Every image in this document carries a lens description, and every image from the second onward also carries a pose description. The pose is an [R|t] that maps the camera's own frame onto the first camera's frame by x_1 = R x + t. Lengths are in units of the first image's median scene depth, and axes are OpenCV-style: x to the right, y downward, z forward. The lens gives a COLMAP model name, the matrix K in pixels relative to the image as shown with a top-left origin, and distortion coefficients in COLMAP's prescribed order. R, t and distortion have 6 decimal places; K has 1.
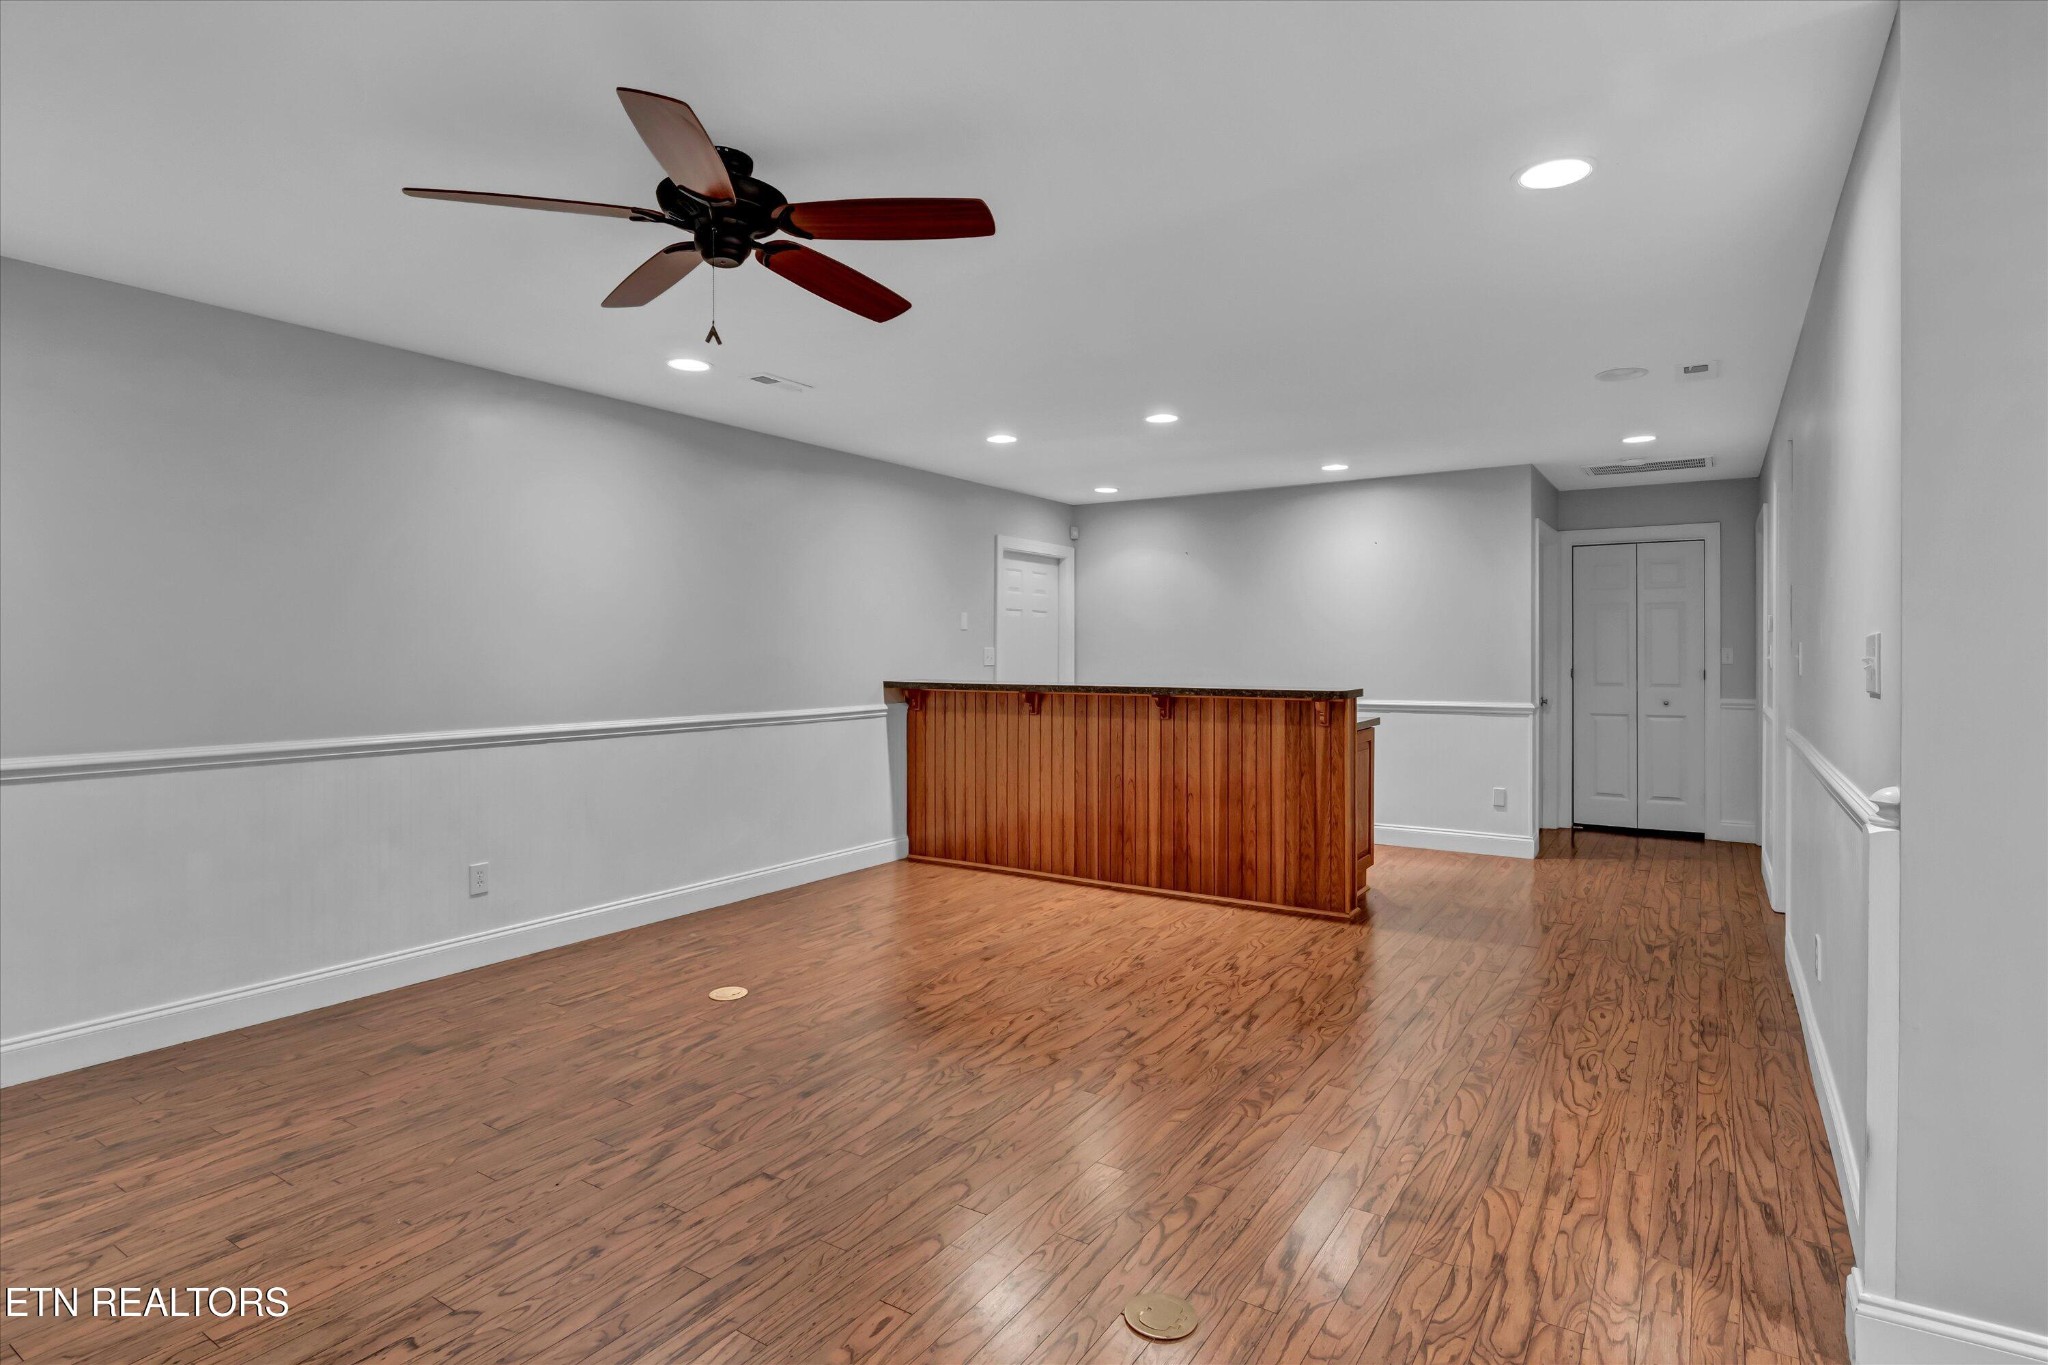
lens RADIAL K [[1049.7, 0, 1041.1], [0, 1049.7, 676.8], [0, 0, 1]] dist [-0.004418, -0.002073]
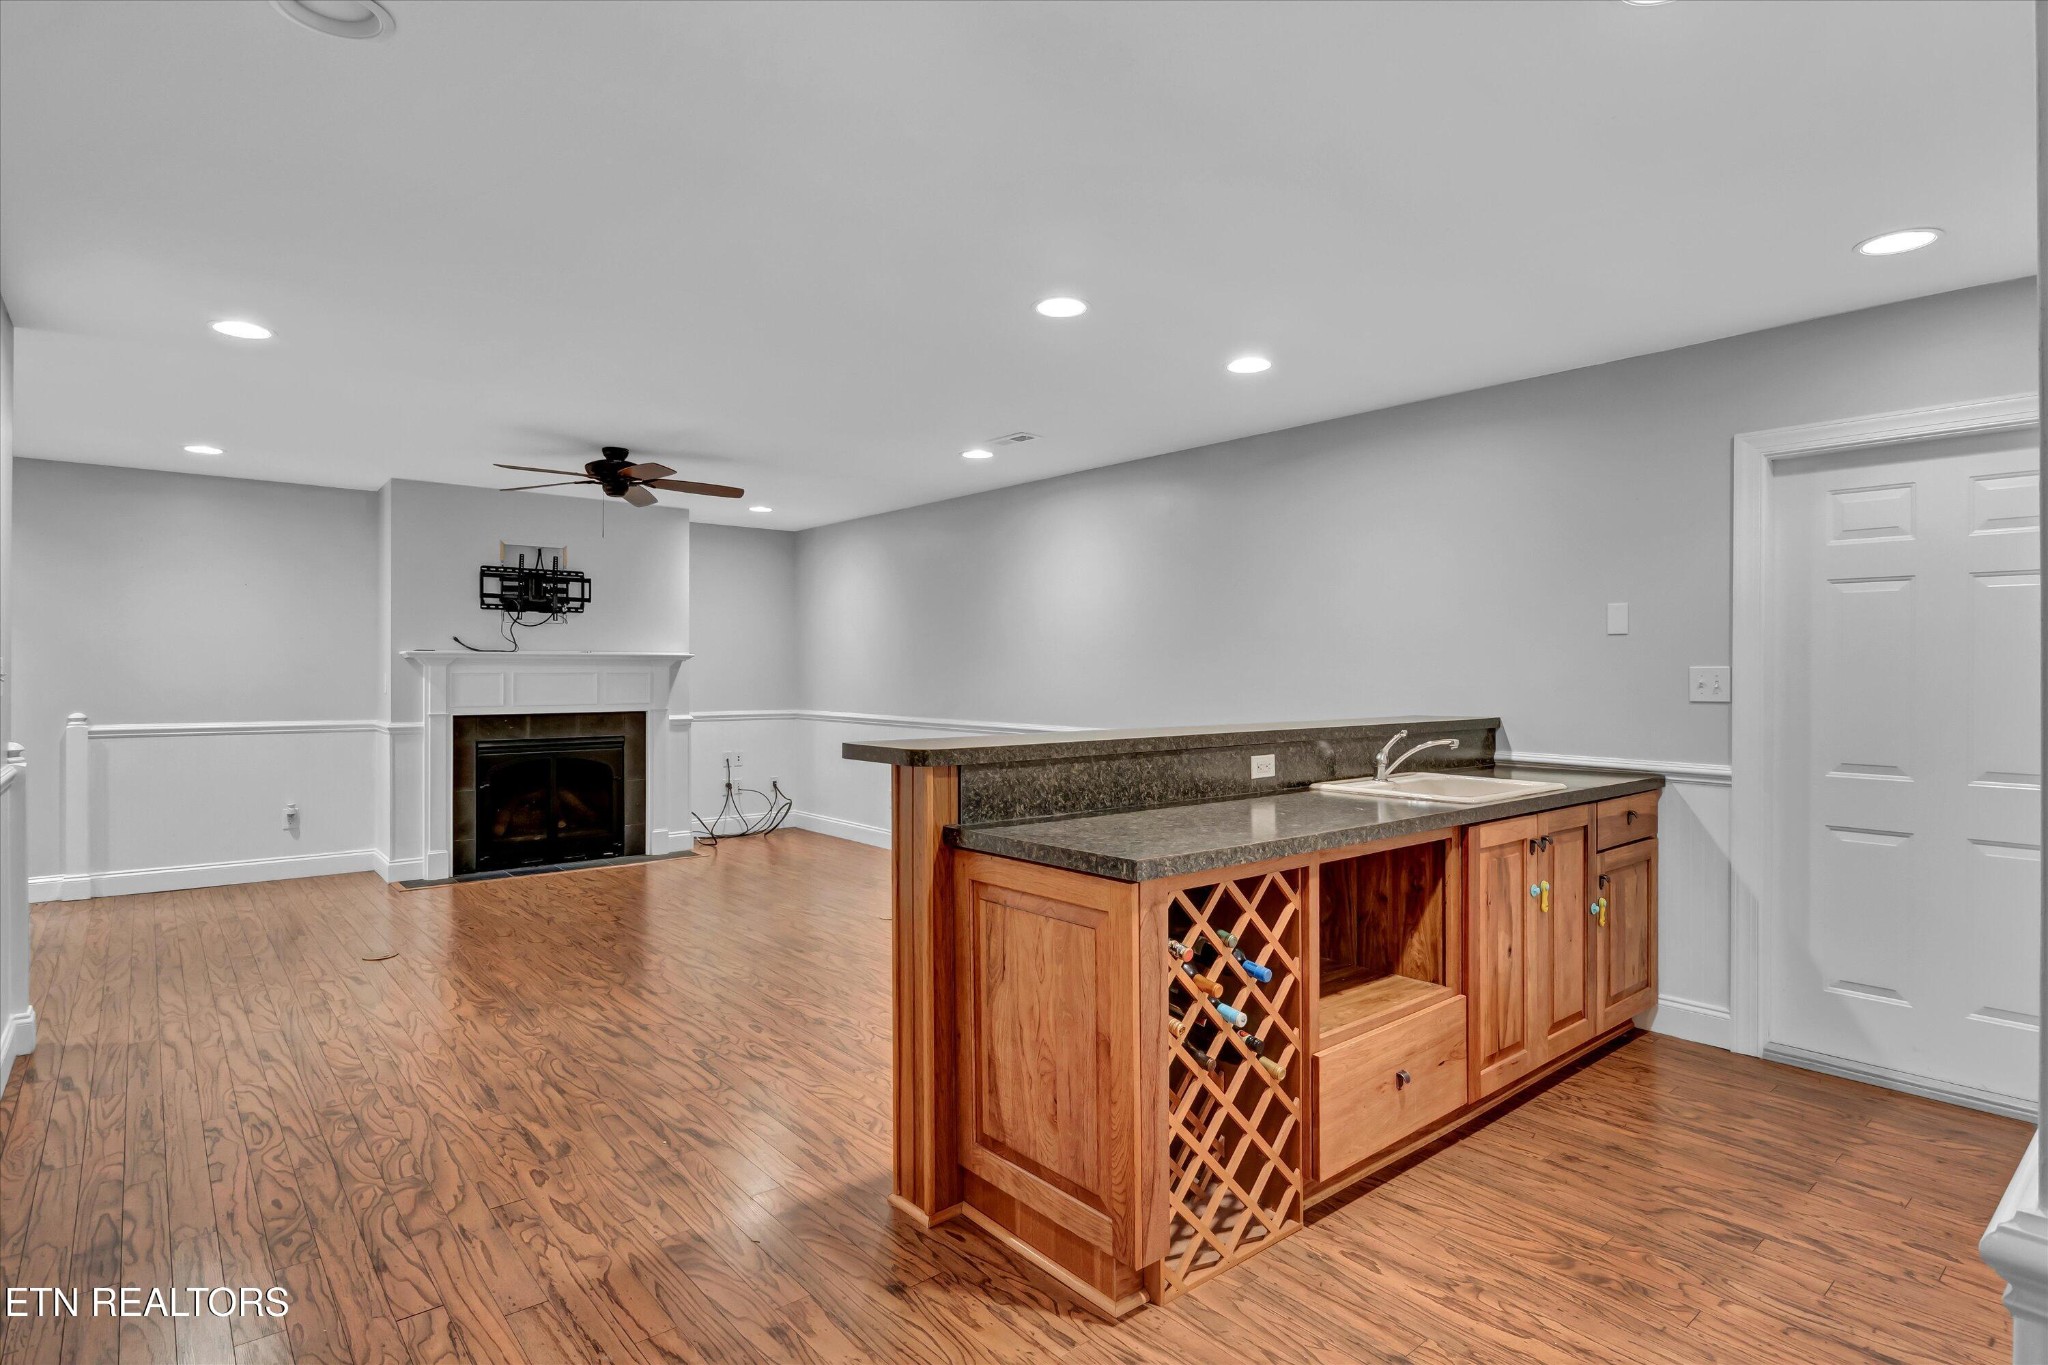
lens RADIAL K [[1049.7, 0, 1031.8], [0, 1049.7, 674.1], [0, 0, 1]] dist [-0.004418, -0.002073]
pose [[-0.294796, 0.004337, -0.955550, 1.101748], [-0.023524, 0.999654, 0.011795, -0.046979], [0.955271, 0.025955, -0.294592, 1.758180]]
